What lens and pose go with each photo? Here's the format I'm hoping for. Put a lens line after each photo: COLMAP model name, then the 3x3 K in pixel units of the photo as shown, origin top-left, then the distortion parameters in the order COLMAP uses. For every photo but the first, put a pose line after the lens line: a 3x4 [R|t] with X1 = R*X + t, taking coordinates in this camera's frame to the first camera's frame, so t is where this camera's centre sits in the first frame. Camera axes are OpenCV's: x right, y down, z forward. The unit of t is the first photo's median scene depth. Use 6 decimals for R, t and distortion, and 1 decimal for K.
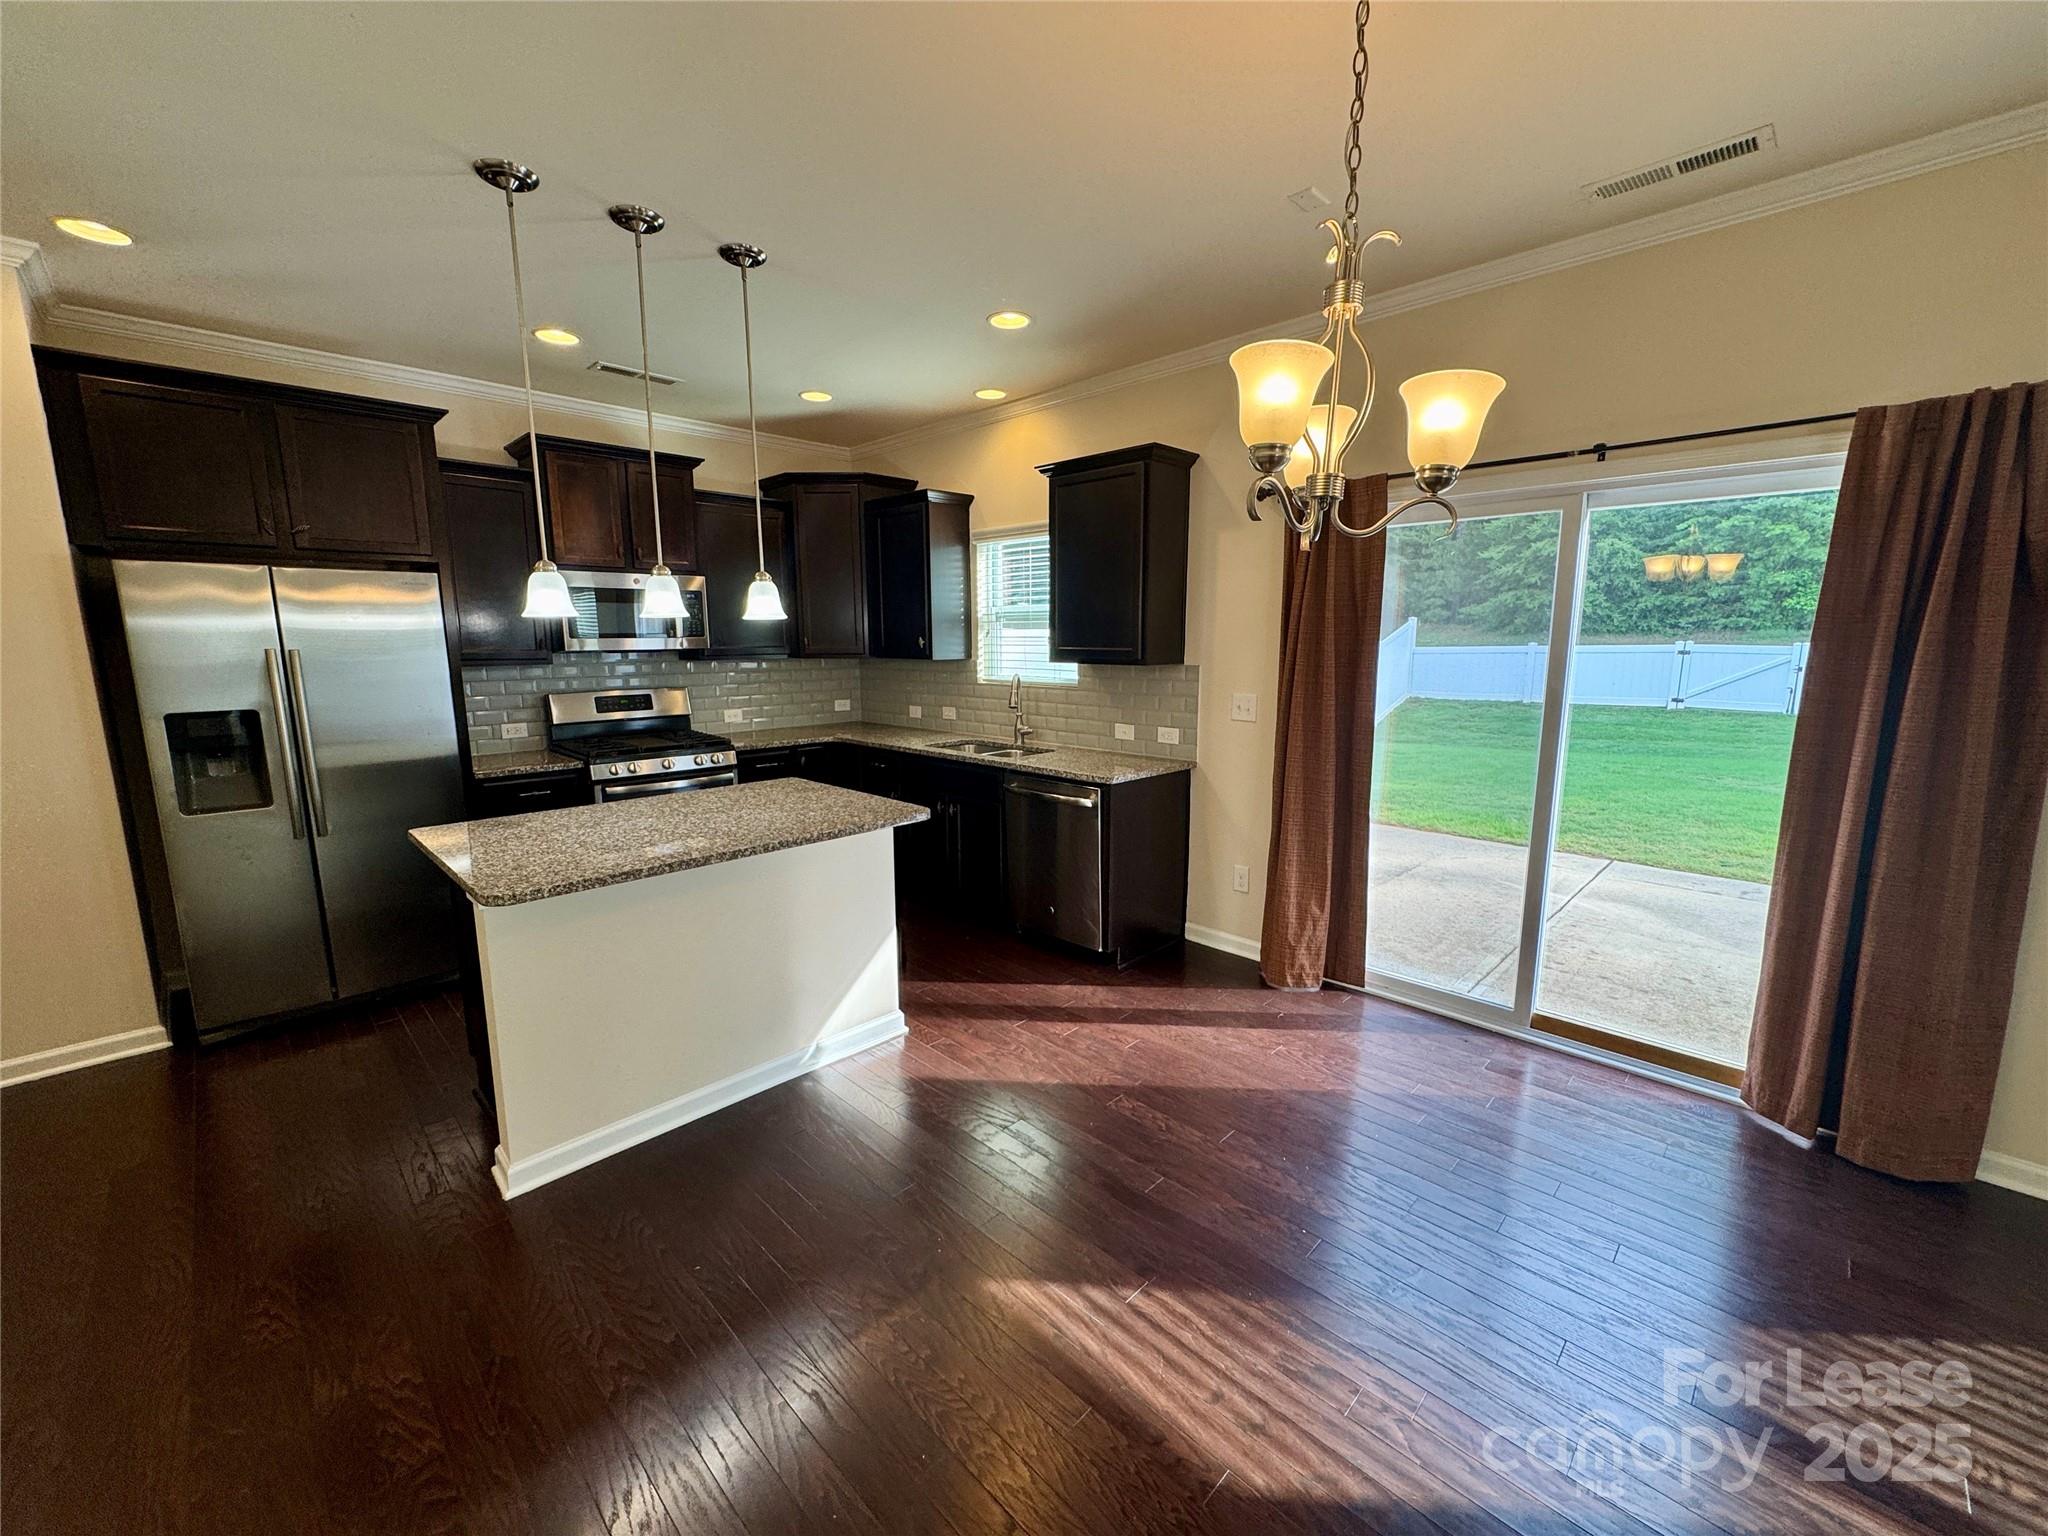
lens RADIAL K [[809.4, 0, 1025.1], [0, 809.4, 766.9], [0, 0, 1]] dist [-0.002702, 0.000095]
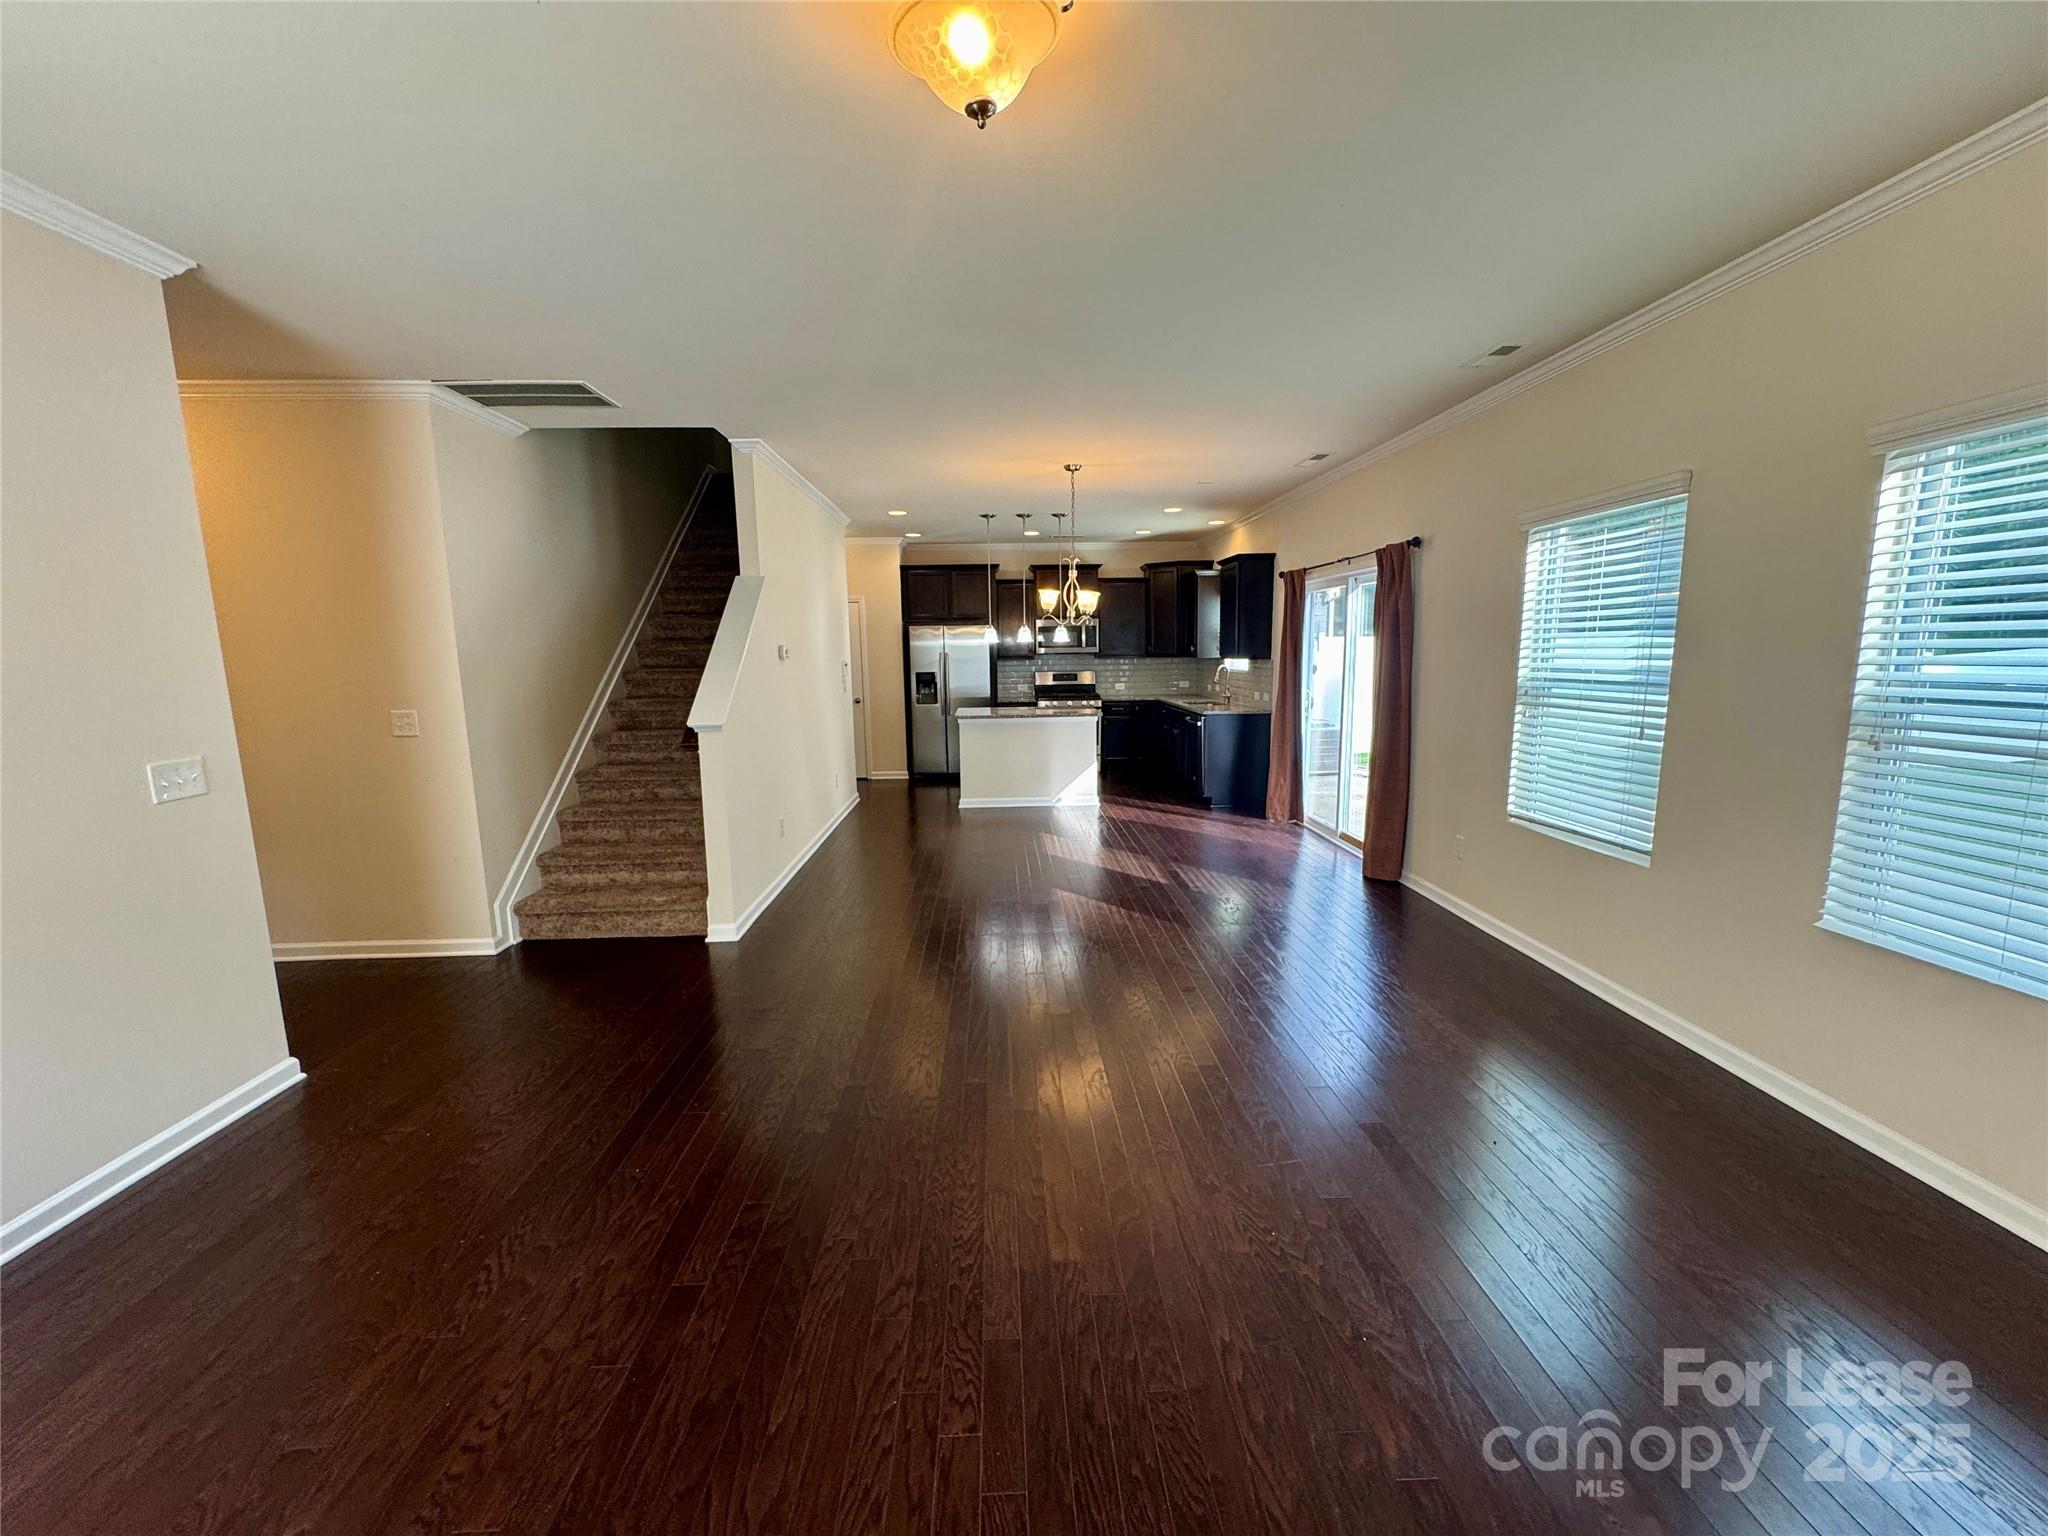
lens RADIAL K [[809.4, 0, 1021.8], [0, 809.4, 771.2], [0, 0, 1]] dist [-0.002702, 0.000095]
pose [[0.732624, 0.096529, -0.673753, 1.376197], [-0.098406, 0.994514, 0.035480, 0.161419], [0.673482, 0.040307, 0.738104, -1.023312]]
